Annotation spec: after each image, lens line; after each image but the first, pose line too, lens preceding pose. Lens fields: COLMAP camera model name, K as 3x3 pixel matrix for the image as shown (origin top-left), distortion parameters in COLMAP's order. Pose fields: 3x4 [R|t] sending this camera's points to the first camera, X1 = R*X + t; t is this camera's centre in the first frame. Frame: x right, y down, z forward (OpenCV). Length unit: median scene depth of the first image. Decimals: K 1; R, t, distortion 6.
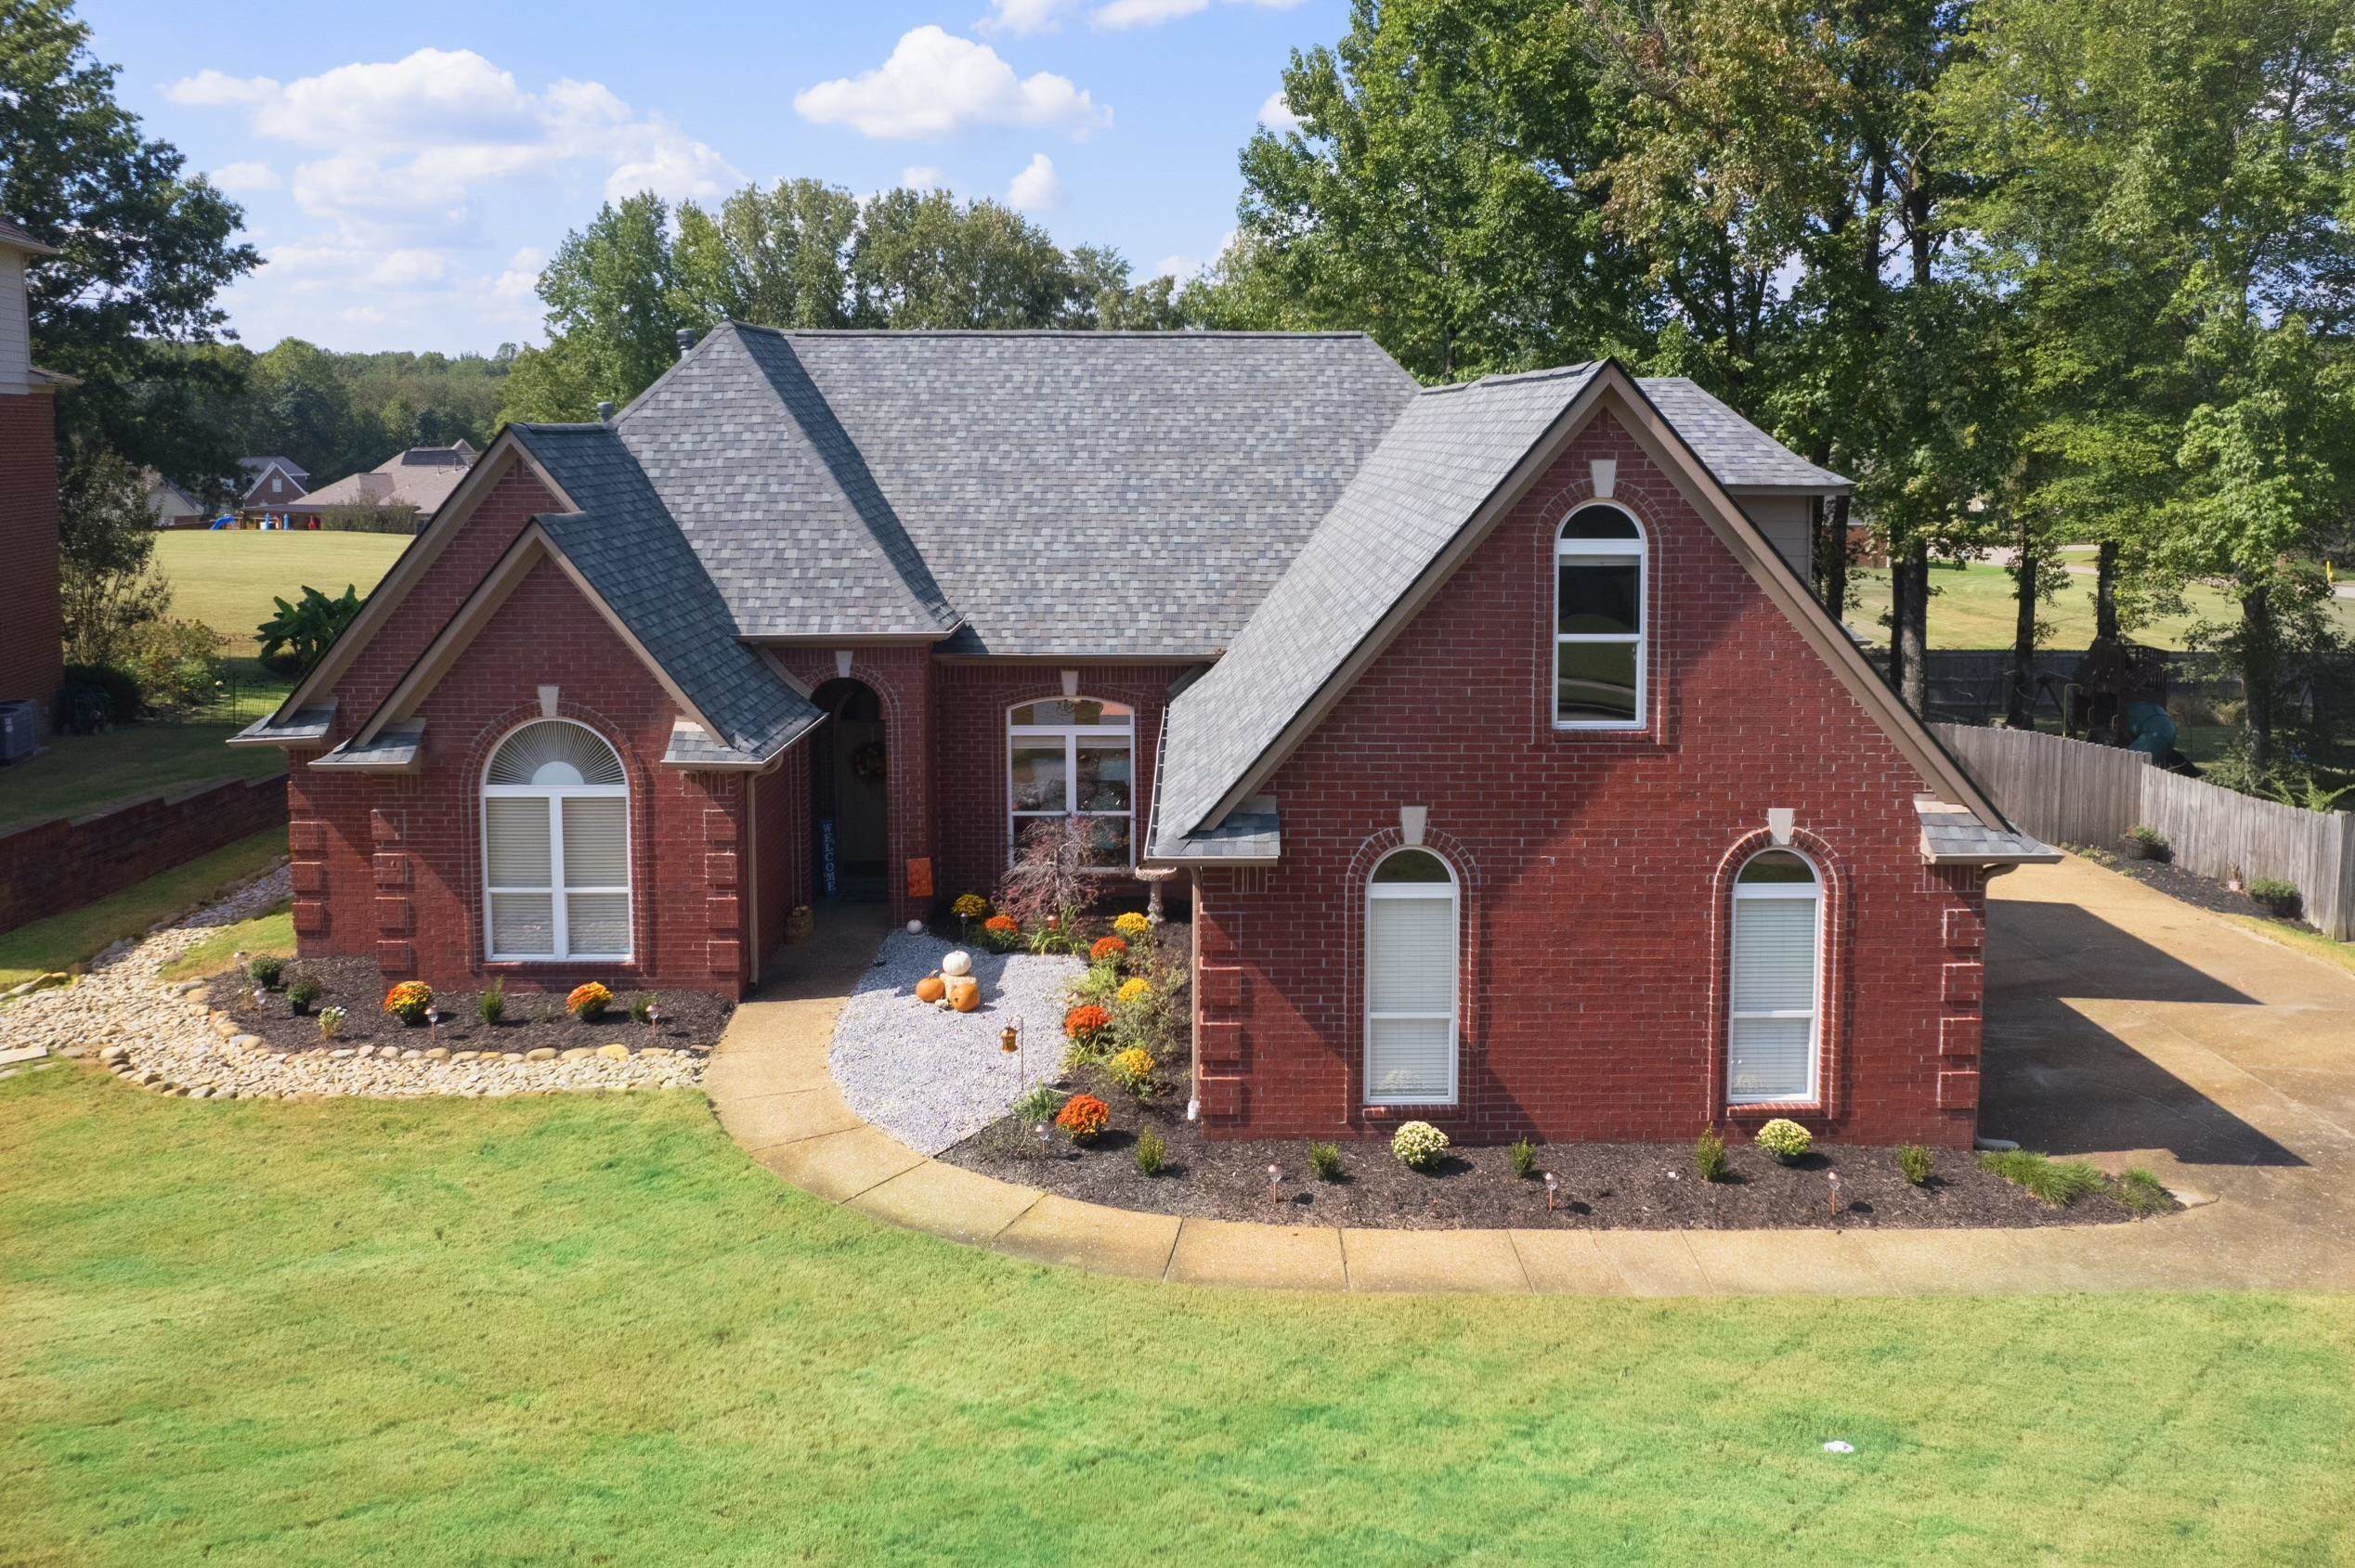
lens RADIAL K [[1526.6, 0, 1176.1], [0, 1526.6, 353.6], [0, 0, 1]] dist [0.034770, -0.025696]
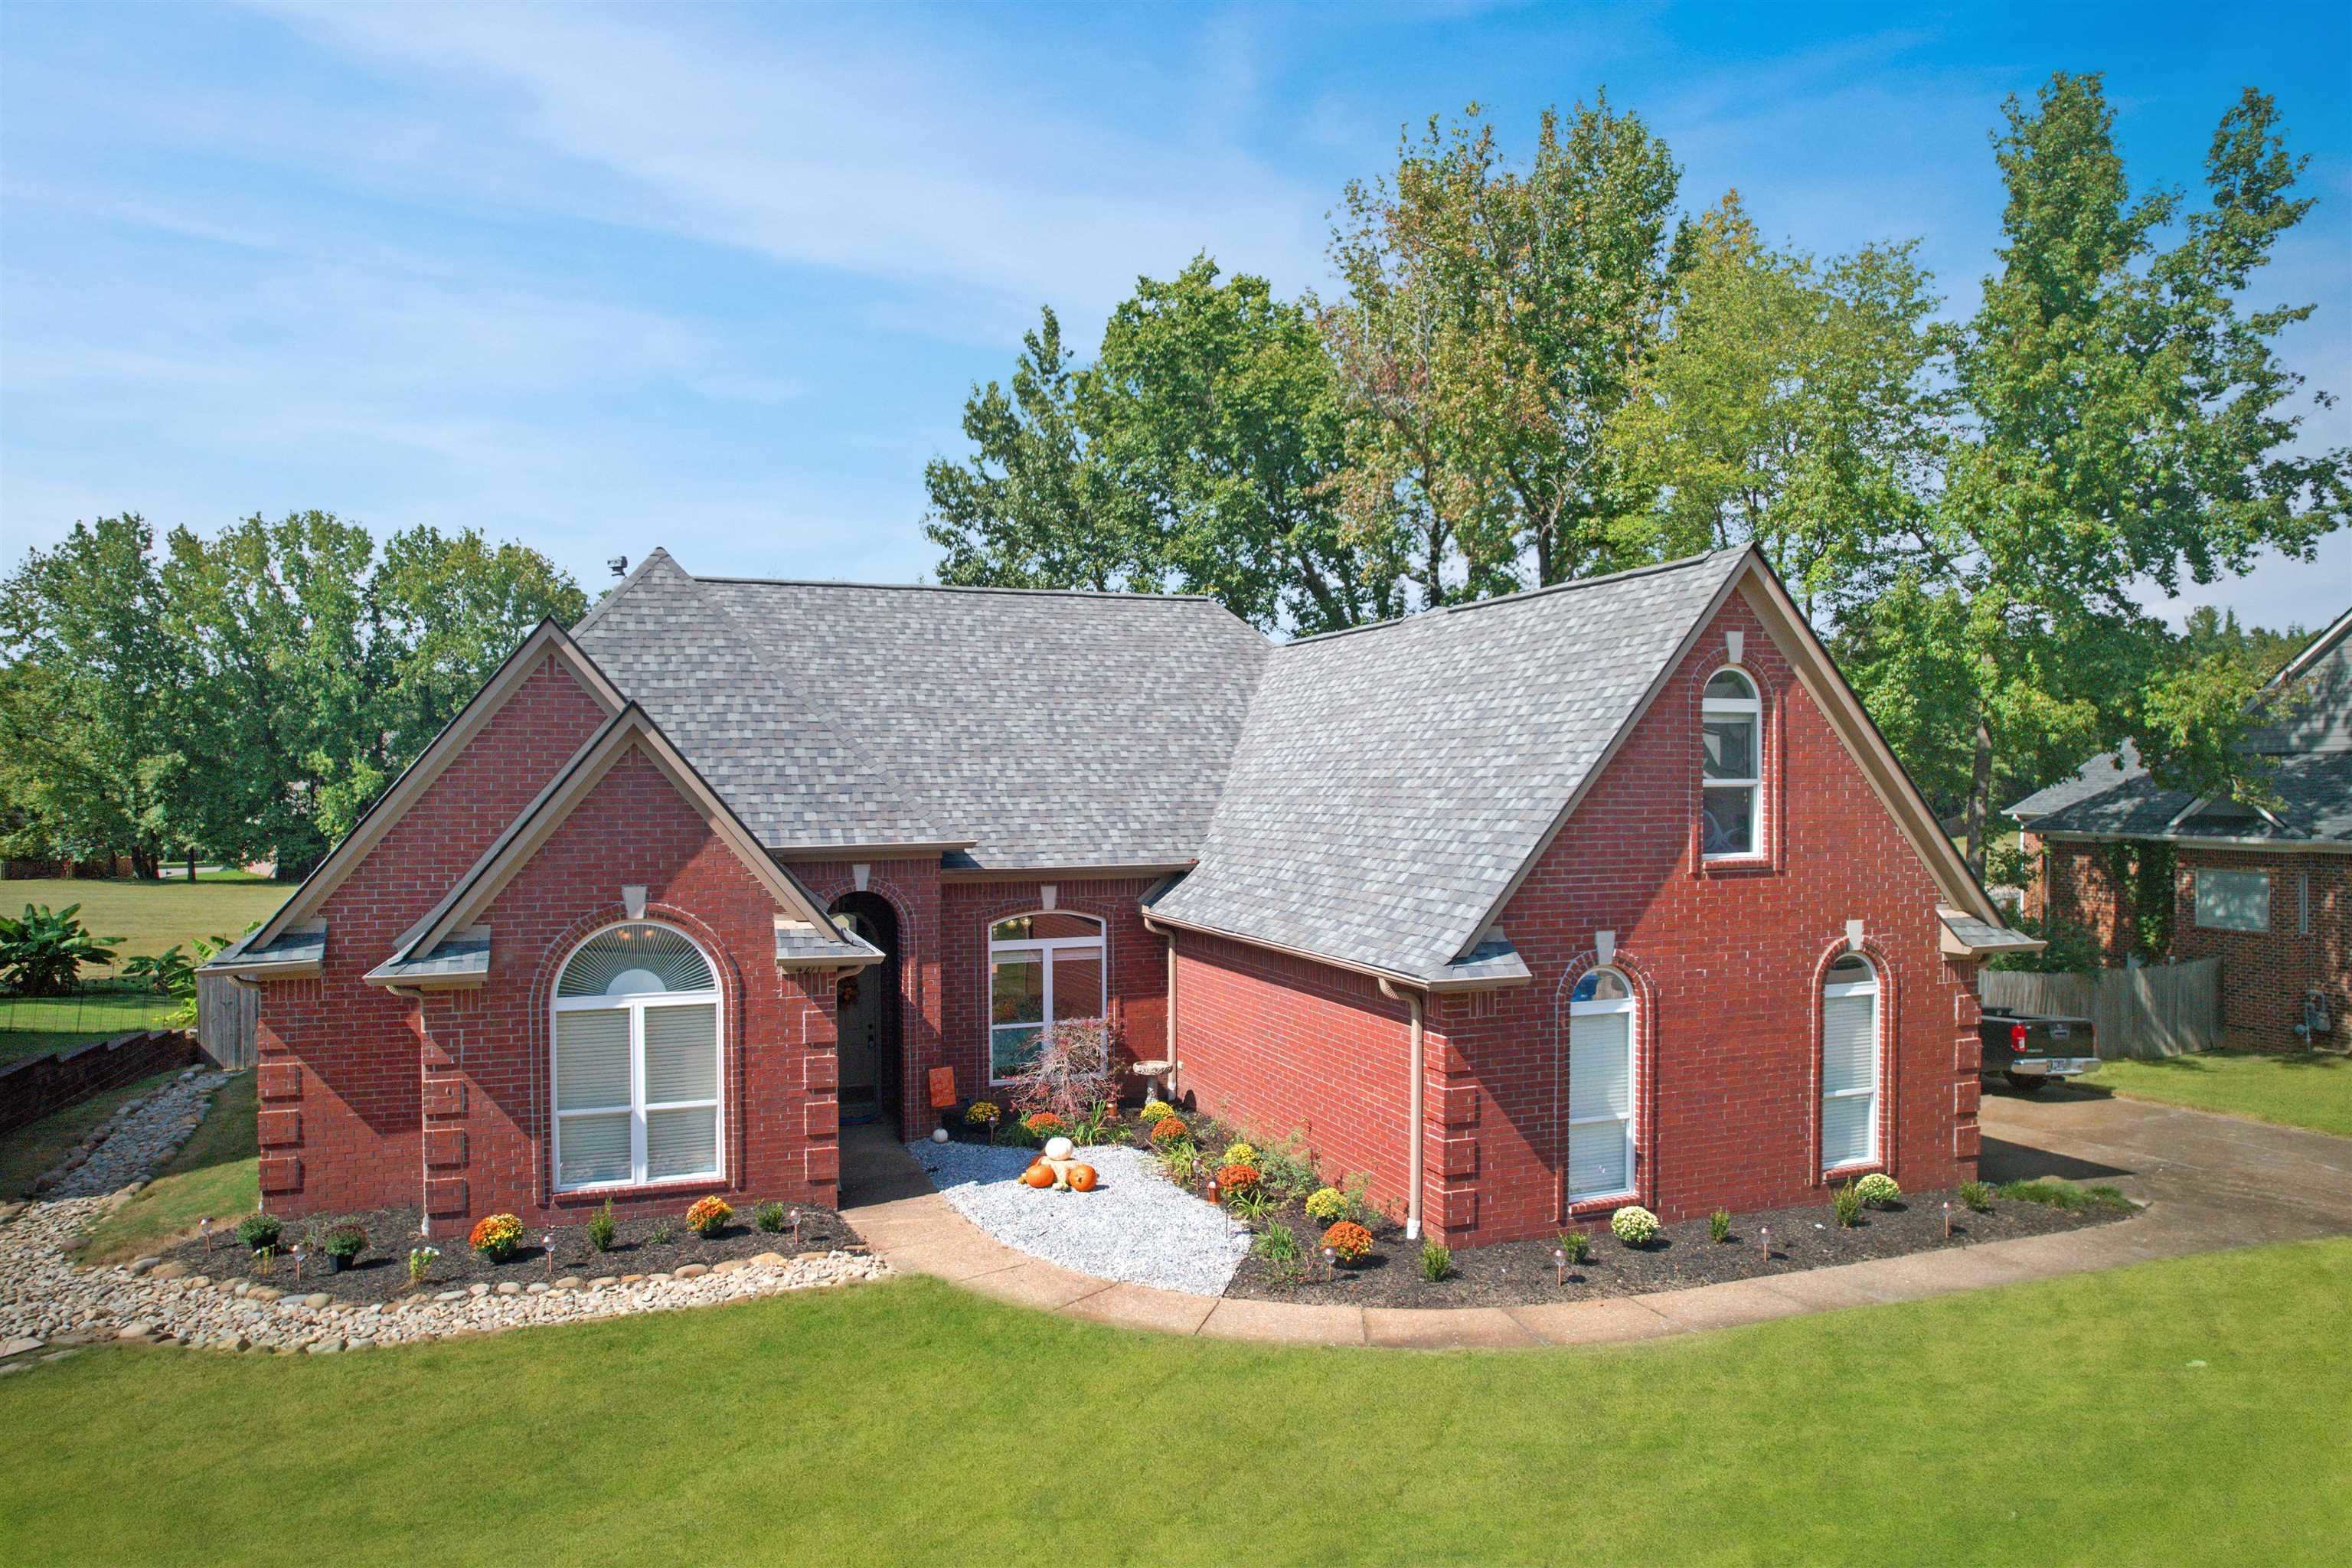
lens RADIAL K [[1368.6, 0, 1173.1], [0, 1368.6, 611.3], [0, 0, 1]] dist [0.001757, -0.000051]
pose [[0.948352, 0.030314, 0.315768, -0.304937], [-0.011935, 0.998128, -0.059977, 0.079484], [-0.316995, 0.053111, 0.946939, 0.082574]]
